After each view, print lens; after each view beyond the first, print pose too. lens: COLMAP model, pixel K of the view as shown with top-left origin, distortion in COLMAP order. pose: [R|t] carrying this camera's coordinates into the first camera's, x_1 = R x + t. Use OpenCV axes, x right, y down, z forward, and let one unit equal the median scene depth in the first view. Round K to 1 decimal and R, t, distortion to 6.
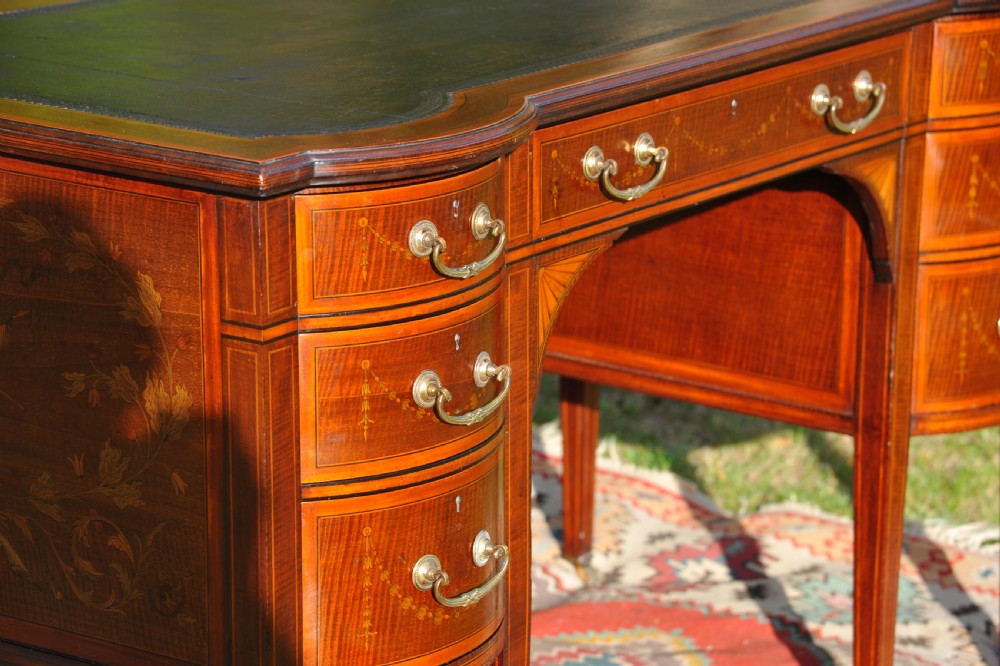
lens RADIAL K [[3042.5, 0, 500.9], [0, 3042.5, 342.4], [0, 0, 1]] dist [0.950523, 0.434314]
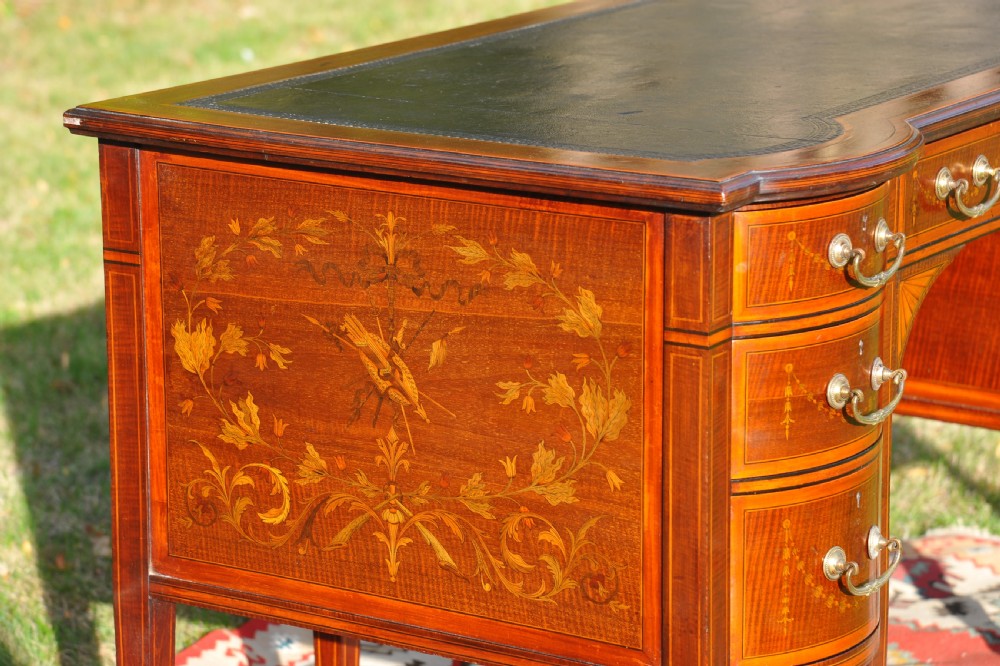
lens RADIAL K [[3042.5, 0, 500.9], [0, 3042.5, 342.4], [0, 0, 1]] dist [0.950523, 0.434314]
pose [[0.997936, -0.017383, 0.061816, -0.205881], [0.019024, 0.999480, -0.026049, 0.023685], [-0.061331, 0.027171, 0.997748, -0.076224]]
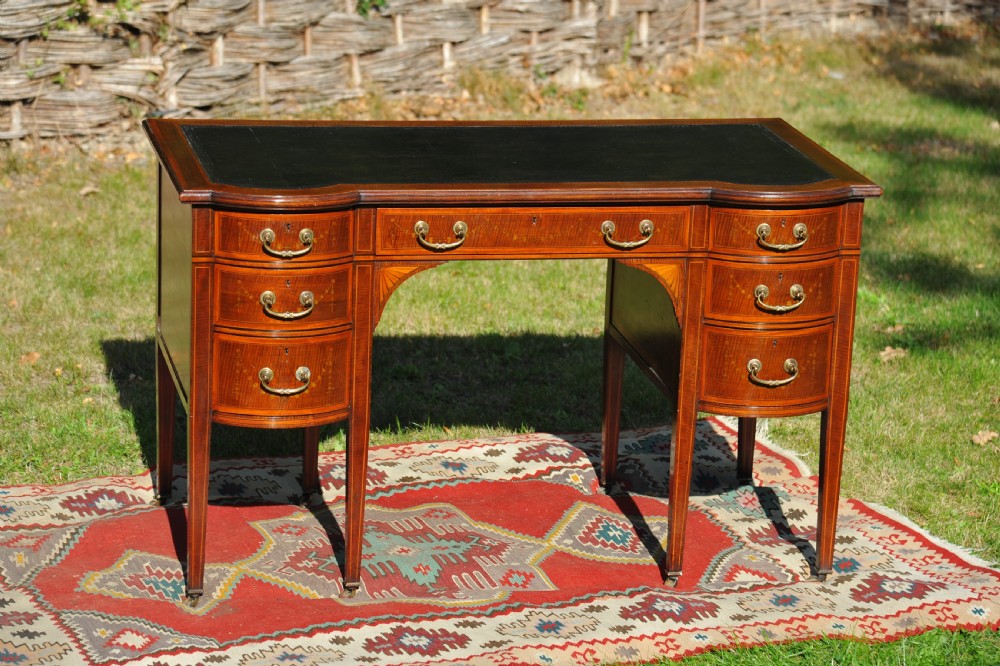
lens RADIAL K [[3042.5, 0, 500.9], [0, 3042.5, 342.4], [0, 0, 1]] dist [0.950523, 0.434314]
pose [[0.746973, 0.199976, -0.634067, 1.629534], [-0.209329, 0.975929, 0.061191, -0.135334], [0.631041, 0.087021, 0.770853, -0.738969]]
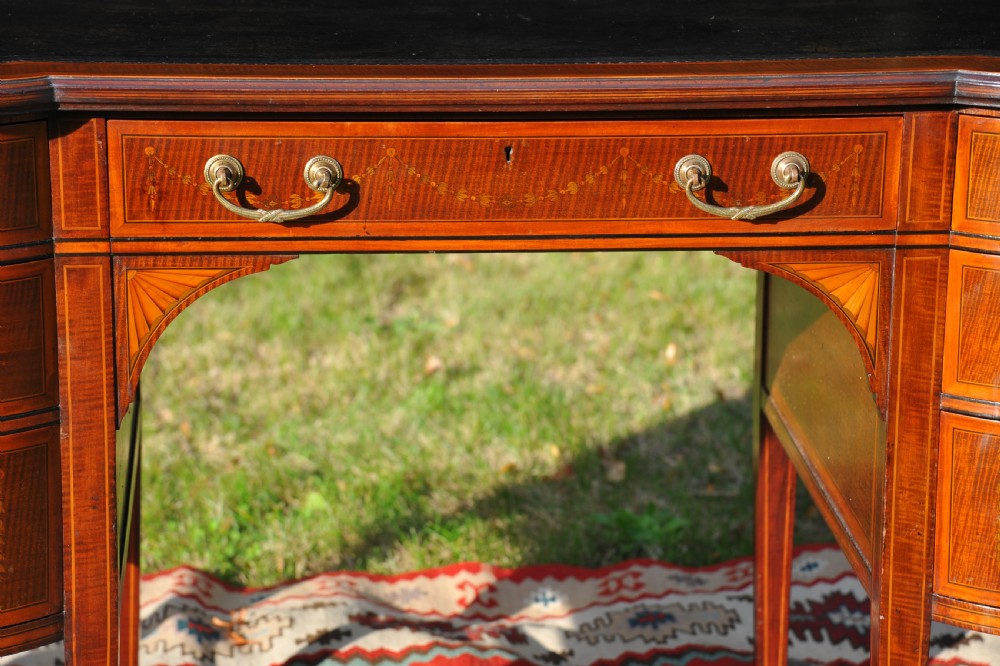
lens RADIAL K [[3042.5, 0, 500.9], [0, 3042.5, 342.4], [0, 0, 1]] dist [0.950523, 0.434314]
pose [[0.669788, 0.205018, -0.713689, 0.806284], [-0.203865, 0.974968, 0.088750, -0.115510], [0.714019, 0.086053, 0.694818, 0.458150]]
